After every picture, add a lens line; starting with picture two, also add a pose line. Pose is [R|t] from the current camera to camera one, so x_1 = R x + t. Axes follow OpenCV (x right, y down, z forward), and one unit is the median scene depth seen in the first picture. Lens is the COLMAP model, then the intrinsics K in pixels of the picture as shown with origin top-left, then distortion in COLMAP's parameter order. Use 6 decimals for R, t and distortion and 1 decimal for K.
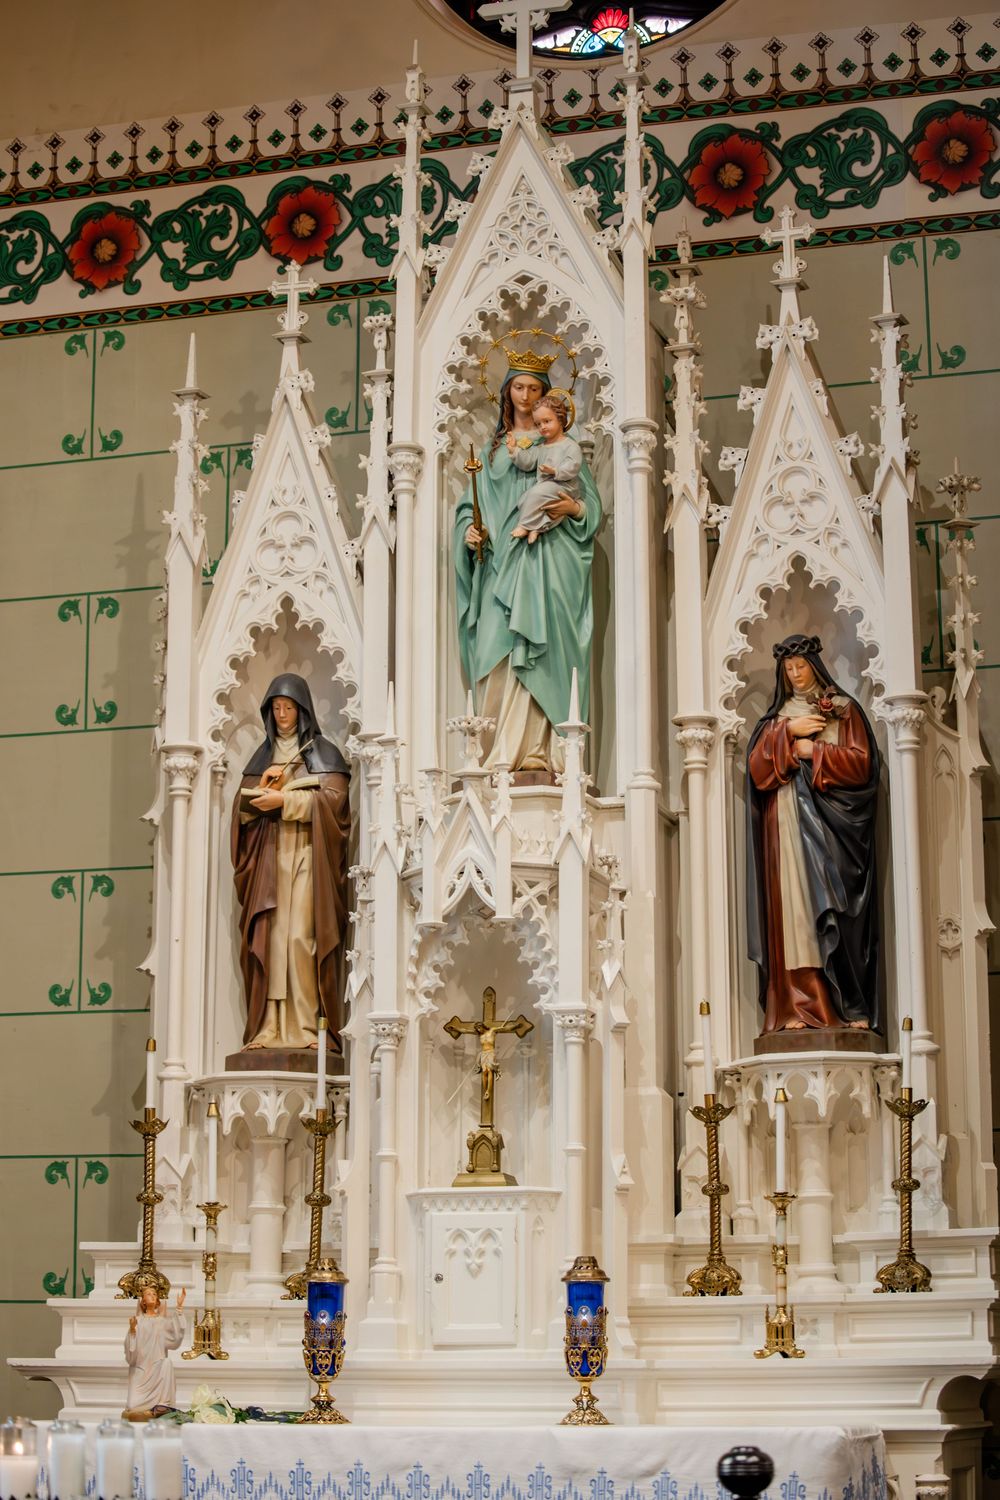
lens RADIAL K [[3270.5, 0, 500.0], [0, 3270.5, 750.0], [0, 0, 1]] dist [-0.163960, -0.164447]
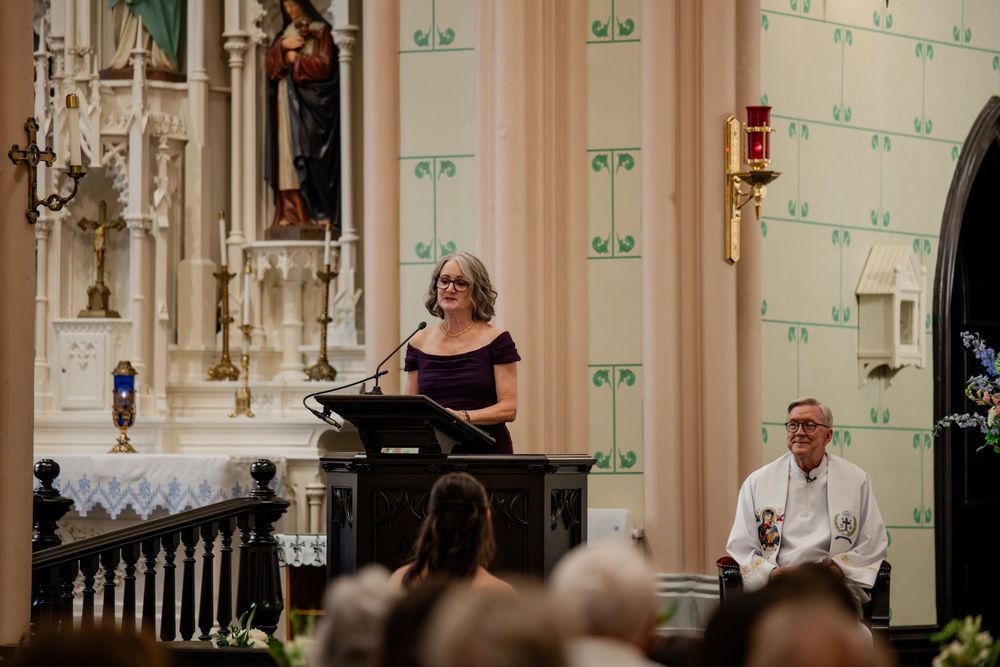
lens RADIAL K [[5626.3, 0, 500.0], [0, 5626.3, 333.5], [0, 0, 1]] dist [1.305796, -8.205818]
pose [[0.982119, 0.007016, -0.188132, 0.776173], [0.025936, 0.984734, 0.172121, -0.372231], [0.186468, -0.173922, 0.966944, -1.882476]]
